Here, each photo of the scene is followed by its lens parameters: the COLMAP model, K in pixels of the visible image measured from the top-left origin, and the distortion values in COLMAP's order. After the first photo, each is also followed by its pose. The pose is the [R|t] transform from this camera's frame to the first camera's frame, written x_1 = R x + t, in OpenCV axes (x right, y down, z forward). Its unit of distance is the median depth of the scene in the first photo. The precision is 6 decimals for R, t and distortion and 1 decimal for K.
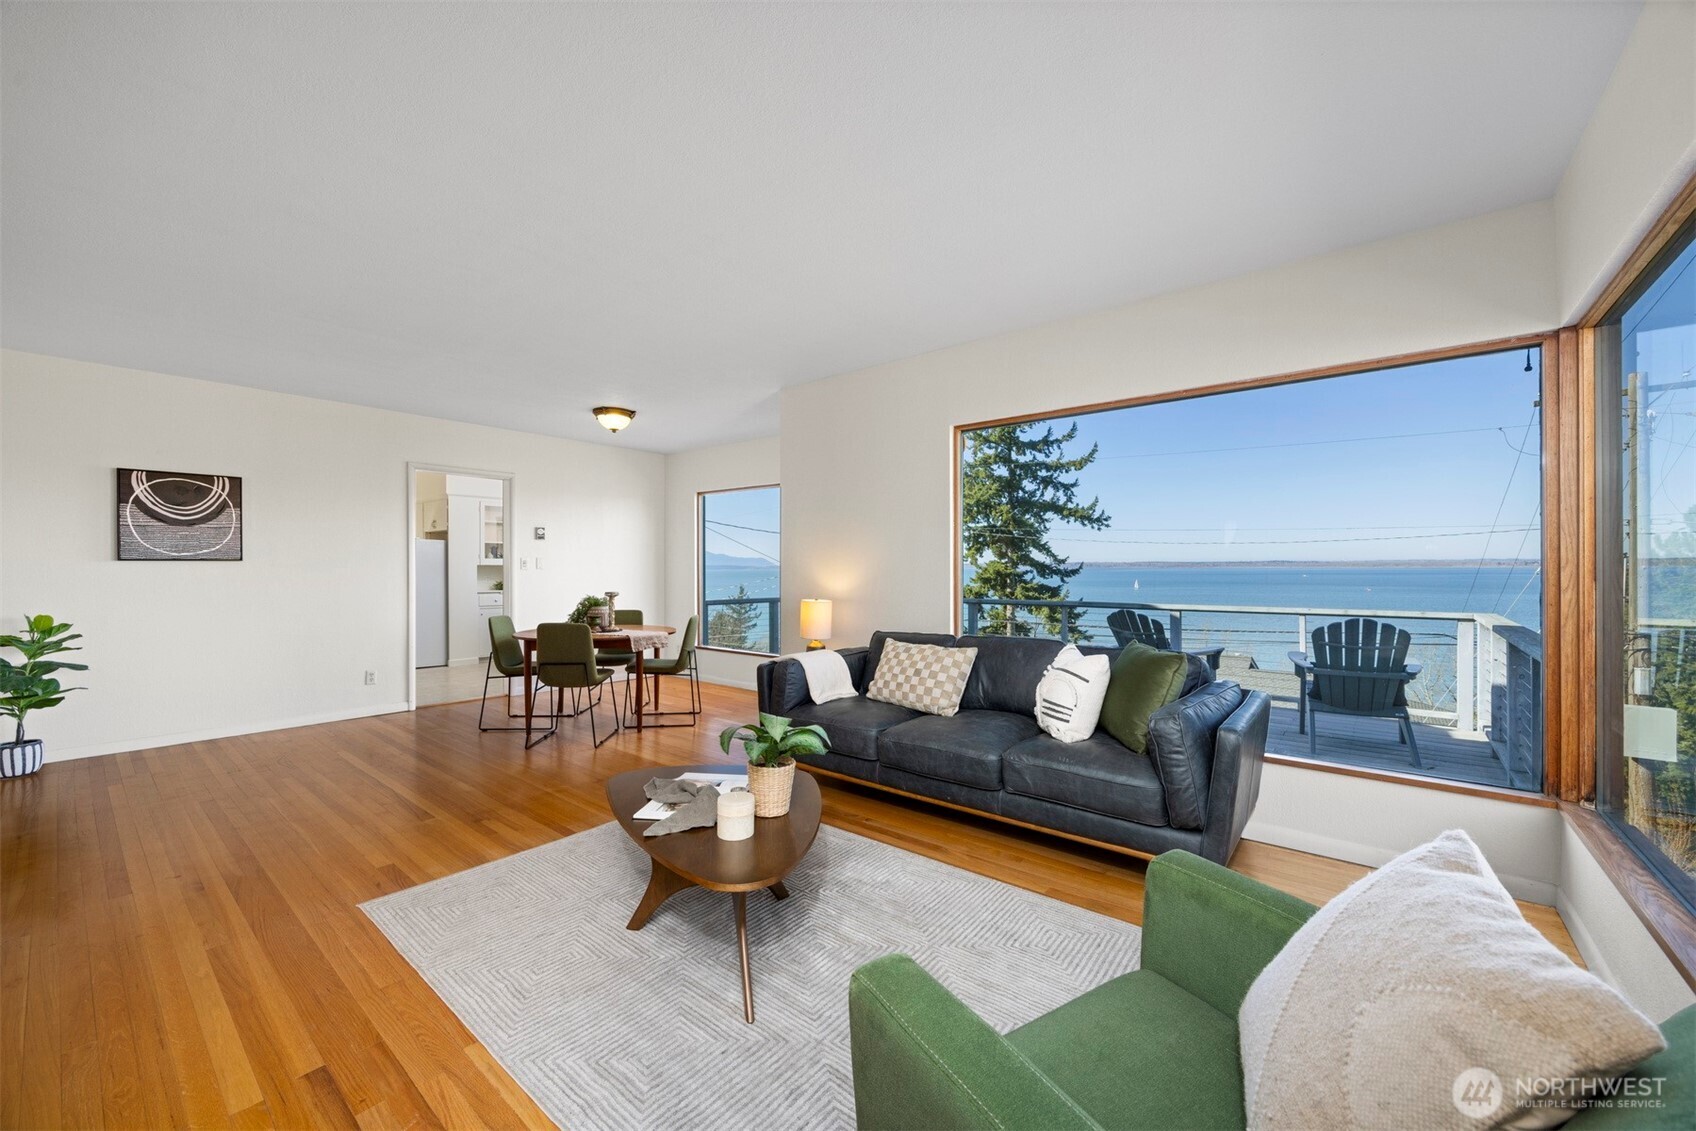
lens RADIAL K [[674.8, 0, 861.0], [0, 674.8, 567.7], [0, 0, 1]] dist [-0.000843, -0.000143]
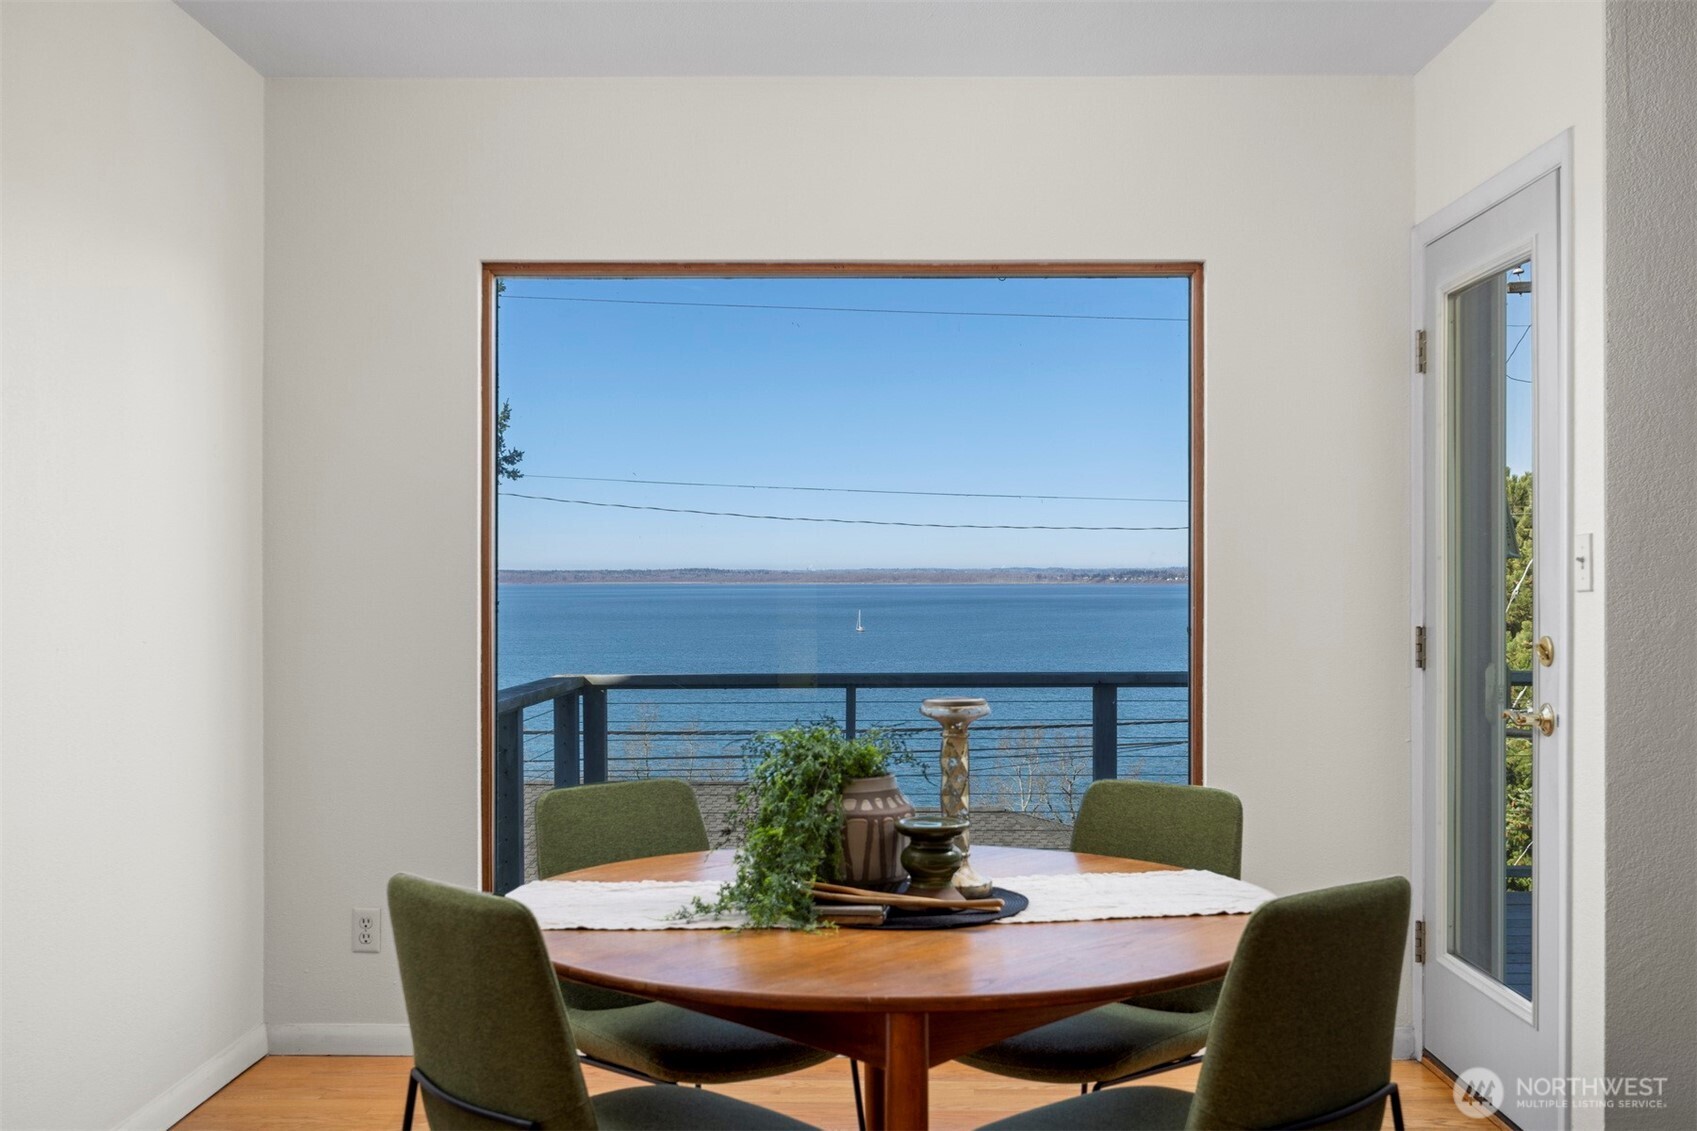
lens RADIAL K [[1666.0, 0, 846.3], [0, 1666.0, 593.8], [0, 0, 1]] dist [-0.008557, -0.007641]
pose [[0.775290, -0.003692, 0.631595, -1.042996], [-0.000327, 0.999980, 0.006246, 0.002667], [-0.631605, -0.005049, 0.775274, 0.938574]]
